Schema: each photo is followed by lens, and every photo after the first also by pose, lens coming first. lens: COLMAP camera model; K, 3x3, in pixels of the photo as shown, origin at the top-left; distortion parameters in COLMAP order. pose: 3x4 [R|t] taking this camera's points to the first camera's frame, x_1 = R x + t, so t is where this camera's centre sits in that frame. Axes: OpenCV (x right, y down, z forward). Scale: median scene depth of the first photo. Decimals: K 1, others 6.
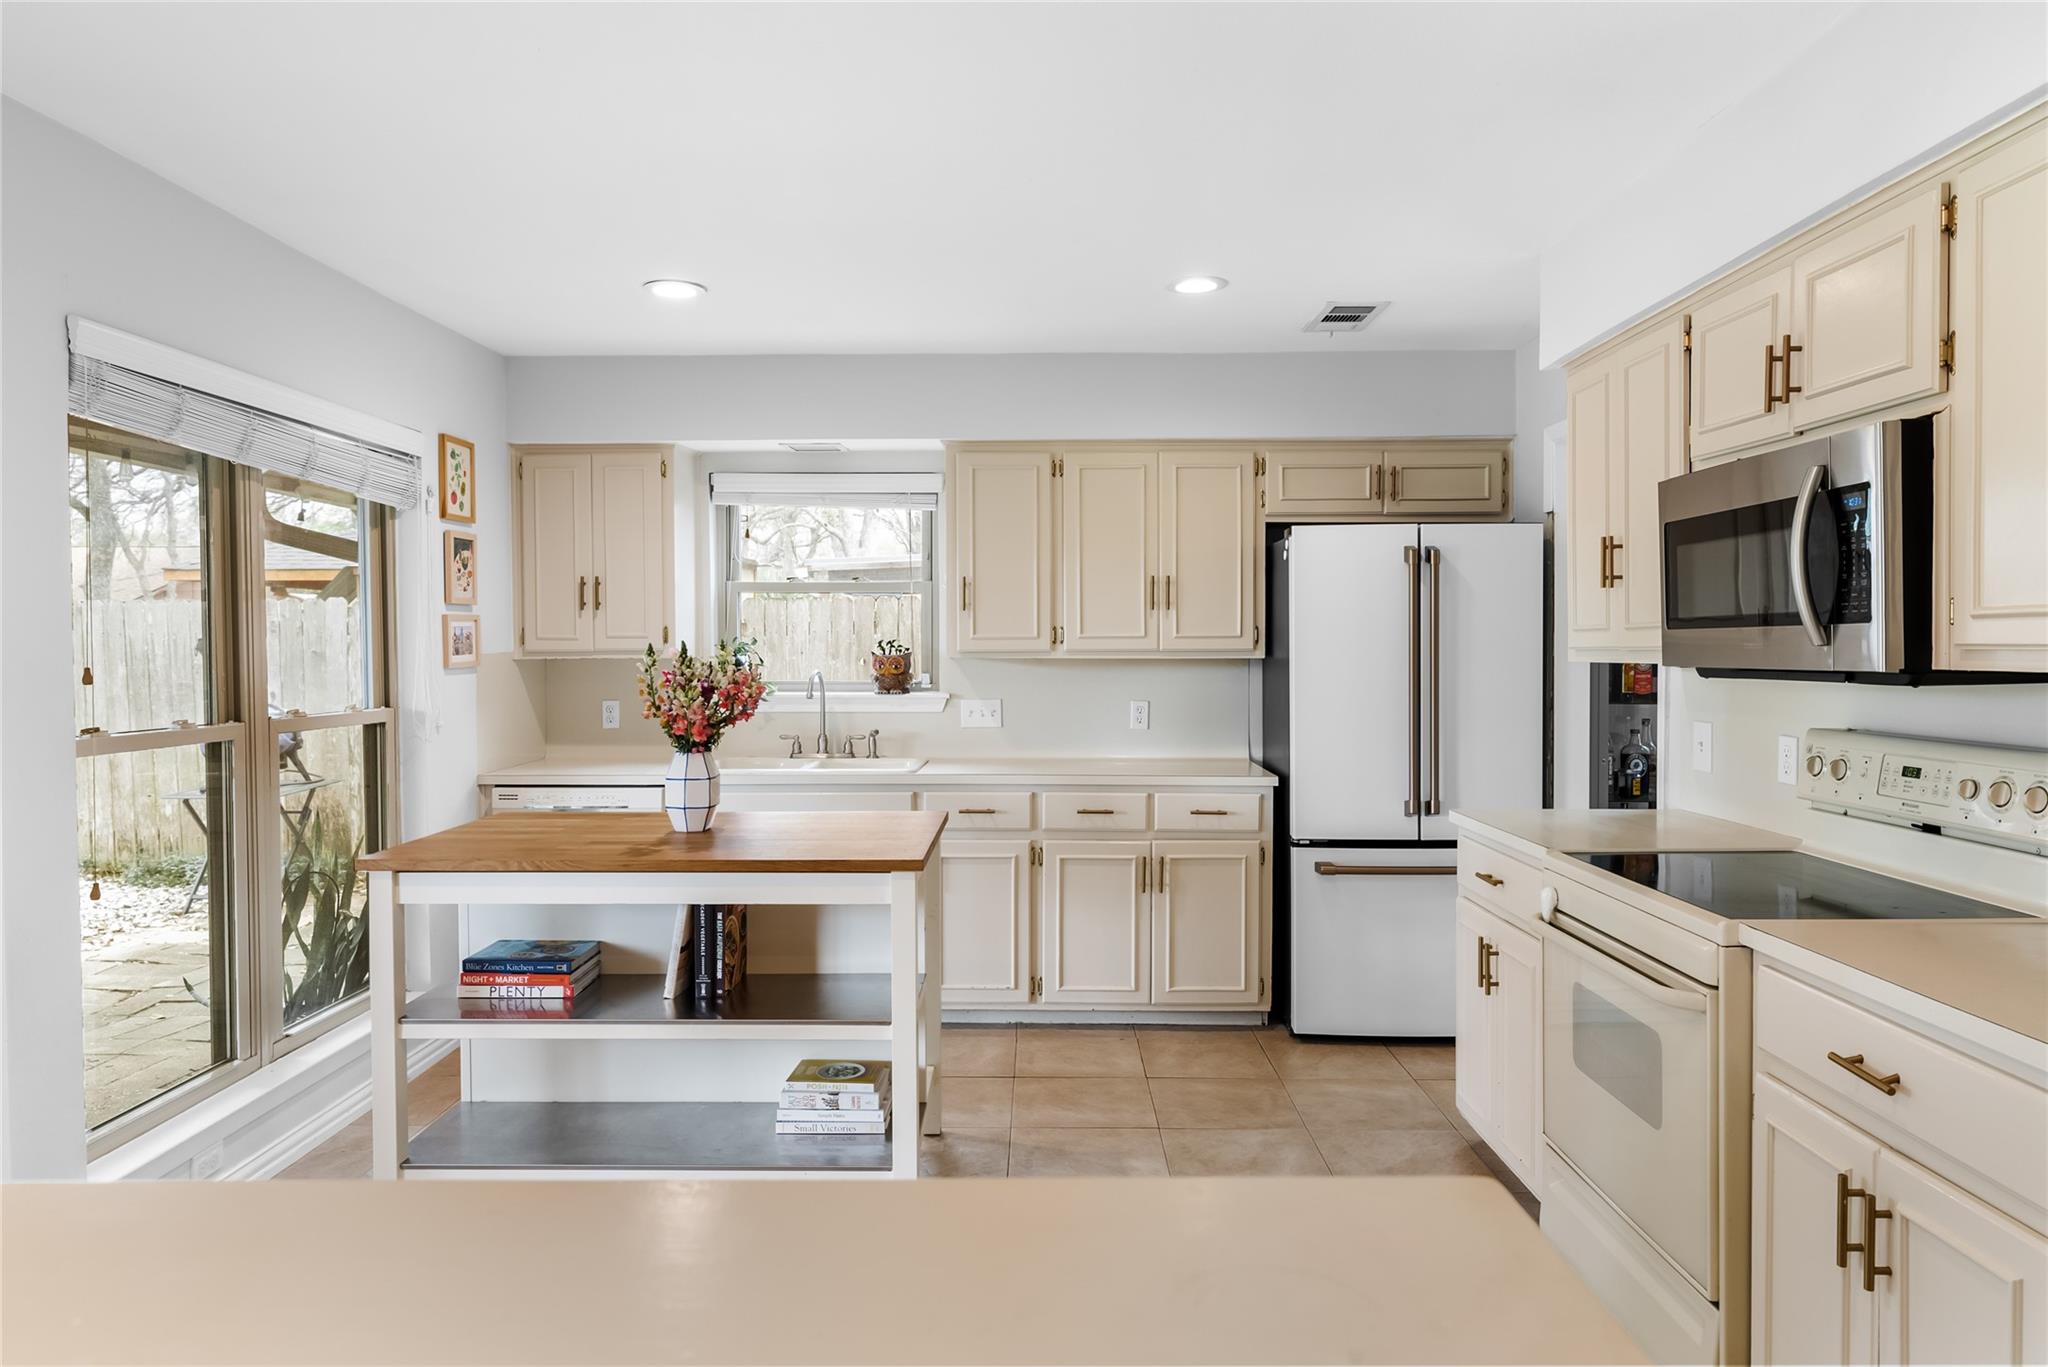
lens RADIAL K [[1290.5, 0, 1018.7], [0, 1290.5, 672.8], [0, 0, 1]] dist [0.001368, 0.003328]
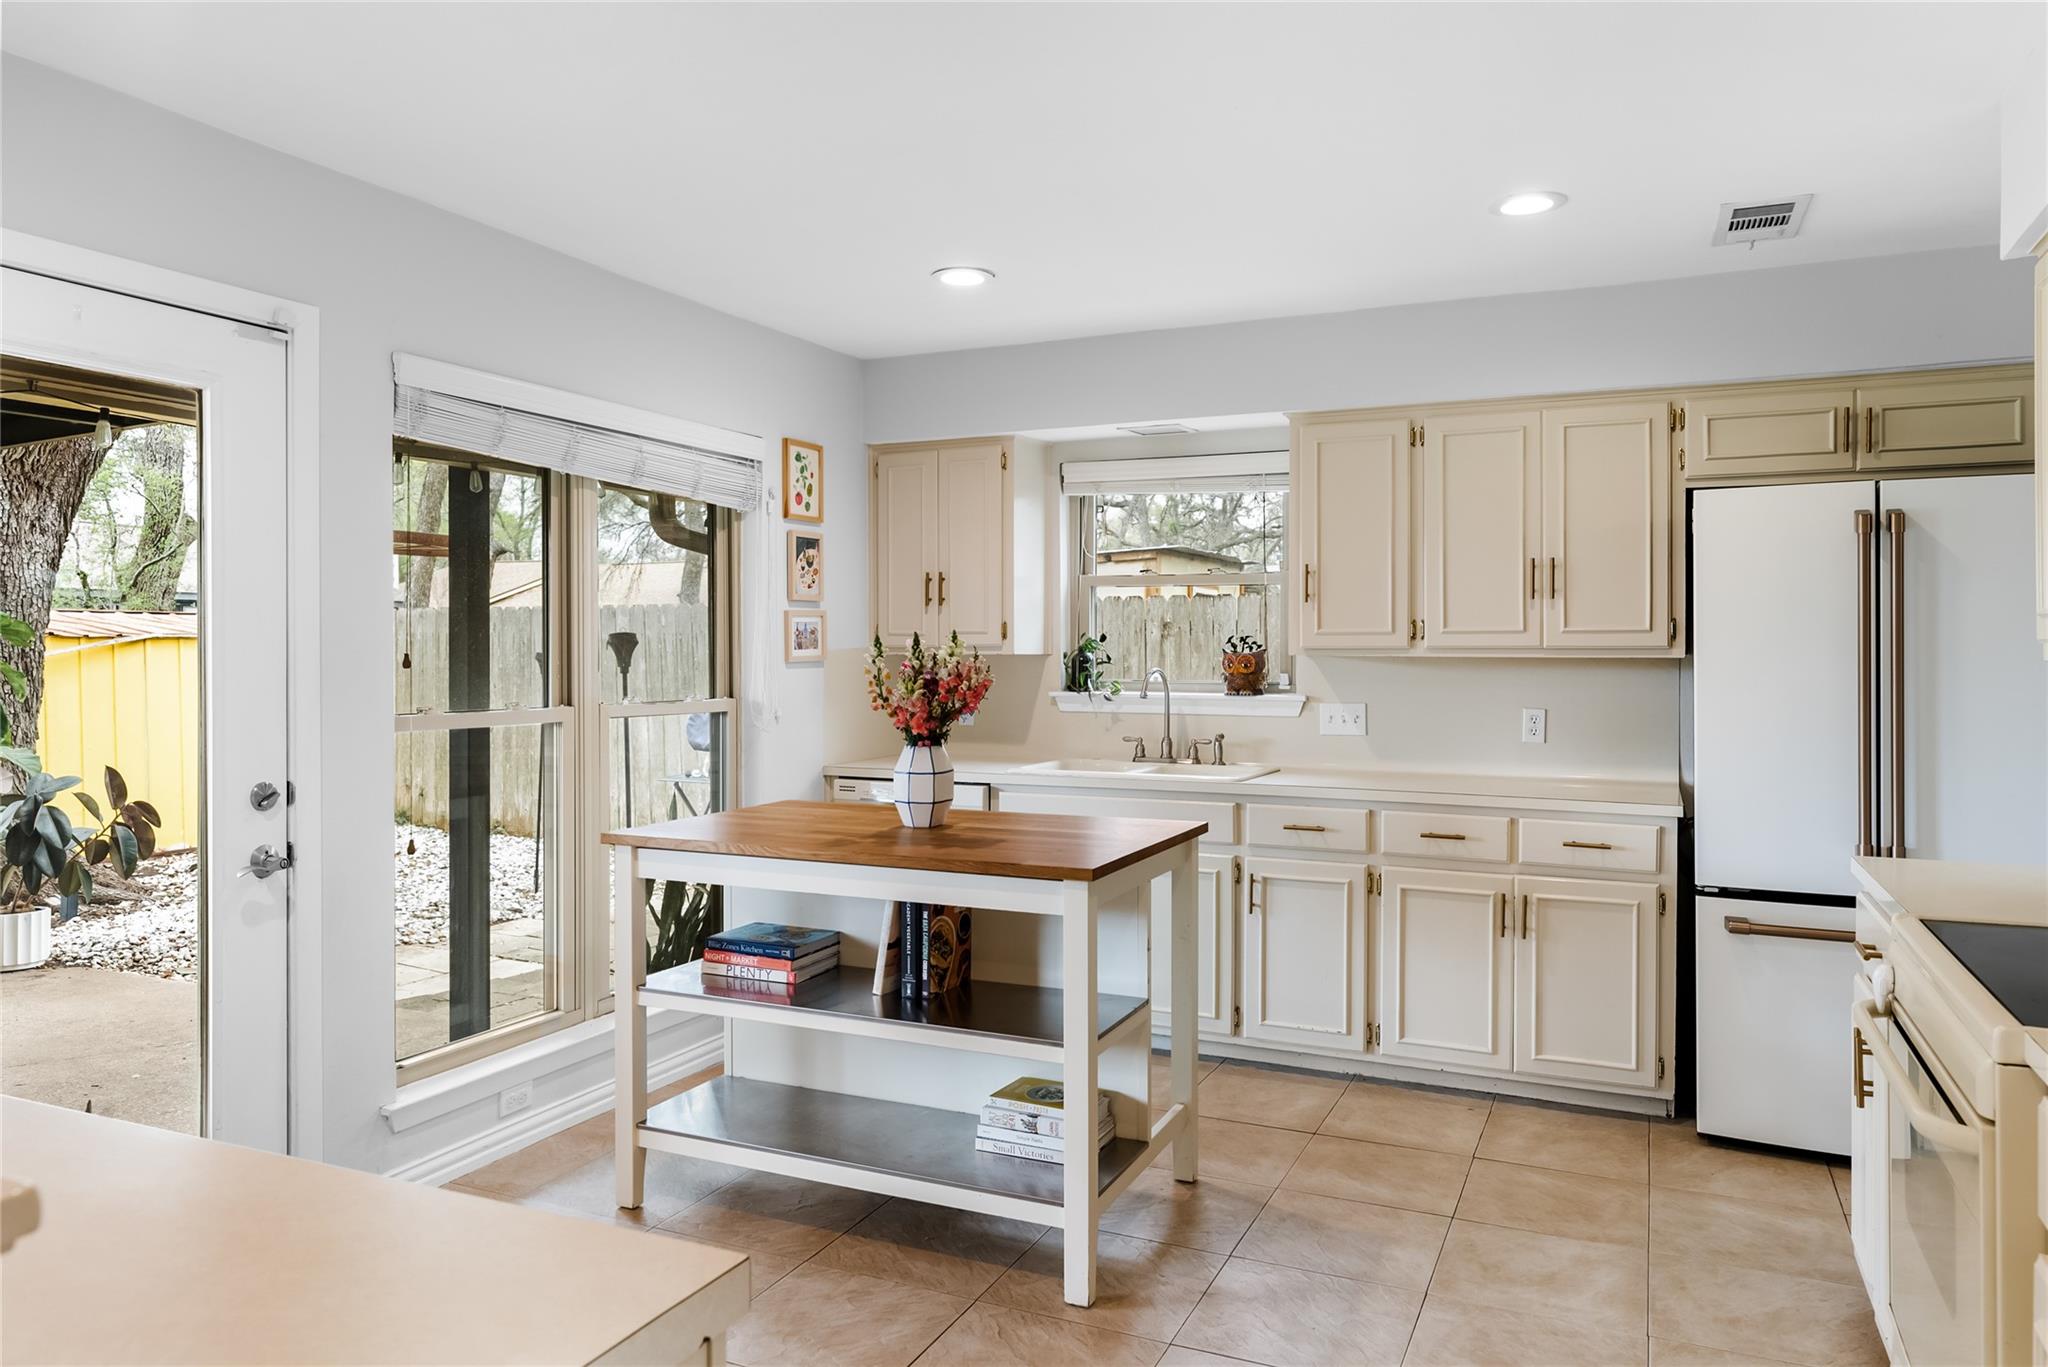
lens RADIAL K [[1375.6, 0, 1010.8], [0, 1375.6, 657.7], [0, 0, 1]] dist [0.003186, -0.003977]
pose [[0.914053, 0.005626, -0.405555, 0.167033], [-0.012424, 0.999823, -0.014131, 0.006314], [0.405403, 0.017955, 0.913962, 0.054116]]
